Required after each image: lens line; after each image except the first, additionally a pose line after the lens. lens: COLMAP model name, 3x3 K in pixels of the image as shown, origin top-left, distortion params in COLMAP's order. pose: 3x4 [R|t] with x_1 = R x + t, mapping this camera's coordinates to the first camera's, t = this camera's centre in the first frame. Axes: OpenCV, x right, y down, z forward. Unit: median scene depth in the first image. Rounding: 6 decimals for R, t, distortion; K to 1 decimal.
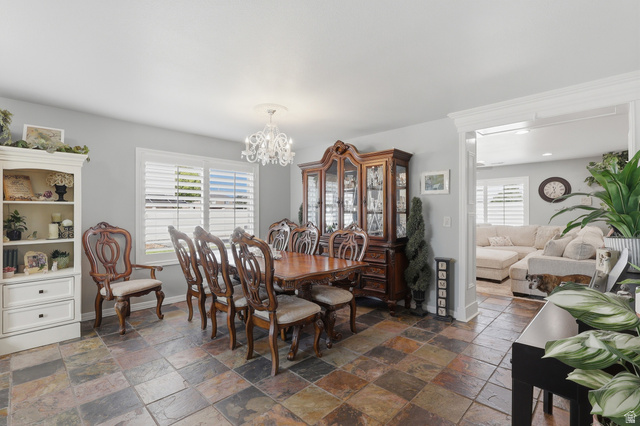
lens RADIAL K [[296.5, 0, 320.8], [0, 296.5, 212.7], [0, 0, 1]] dist [-0.001586, 0.000164]
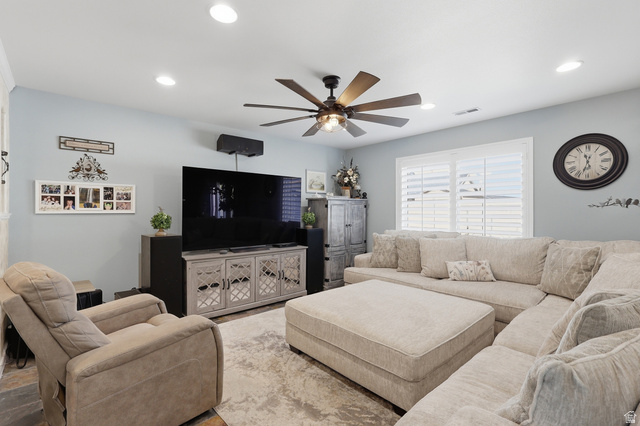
lens RADIAL K [[296.5, 0, 321.4], [0, 296.5, 212.6], [0, 0, 1]] dist [-0.001586, 0.000164]
pose [[0.997162, 0.003177, -0.075216, 0.408117], [-0.002906, 0.999989, 0.003720, 0.000651], [0.075227, -0.003491, 0.997160, 0.508043]]
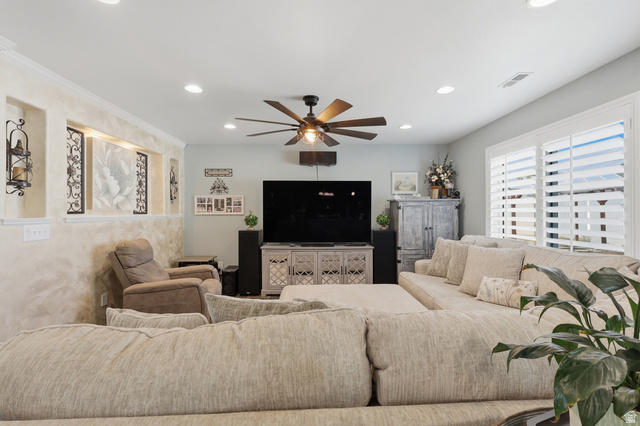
lens RADIAL K [[296.5, 0, 321.3], [0, 296.5, 212.8], [0, 0, 1]] dist [-0.001586, 0.000164]
pose [[0.711619, 0.001510, -0.702564, 0.715849], [-0.001128, 0.999999, 0.001007, -0.000774], [0.702564, 0.000076, 0.711620, 0.590857]]
